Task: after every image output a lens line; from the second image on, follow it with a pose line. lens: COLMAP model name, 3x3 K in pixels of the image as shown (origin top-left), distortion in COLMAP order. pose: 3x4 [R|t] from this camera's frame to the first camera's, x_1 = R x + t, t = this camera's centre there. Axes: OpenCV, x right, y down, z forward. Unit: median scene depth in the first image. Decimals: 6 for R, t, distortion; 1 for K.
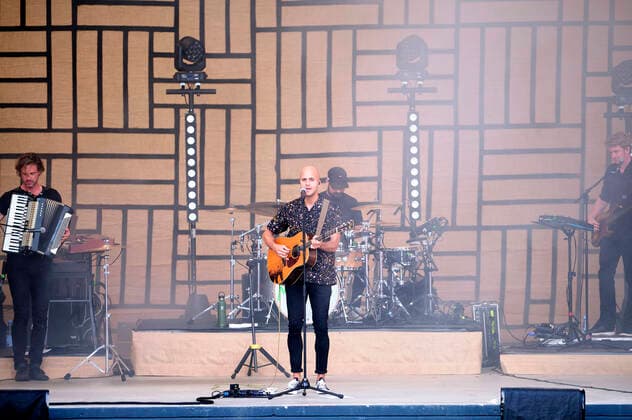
lens RADIAL K [[2878.1, 0, 316.0], [0, 2878.1, 210.0], [0, 0, 1]] dist [-0.029456, -7.395745]
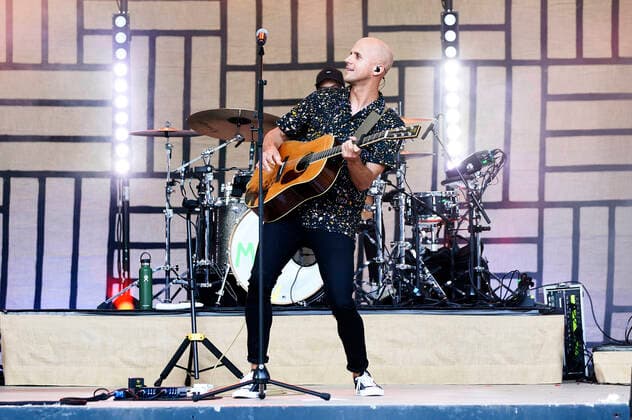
lens RADIAL K [[2878.1, 0, 316.0], [0, 2878.1, 210.0], [0, 0, 1]] dist [-0.029456, -7.395745]
pose [[0.999960, -0.000014, -0.008921, 0.009533], [-0.000261, 0.999523, -0.030895, 0.037853], [0.008917, 0.030896, 0.999483, 0.370946]]
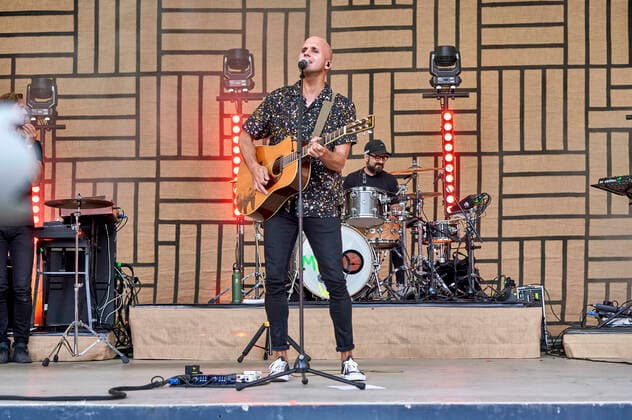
lens RADIAL K [[1285.8, 0, 315.3], [0, 1285.8, 193.6], [0, 0, 1]] dist [-0.007016, -0.170413]
pose [[0.998701, -0.005513, -0.050662, 0.010421], [0.001390, 0.996709, -0.081048, 0.038552], [0.050942, 0.080872, 0.995422, 0.603942]]
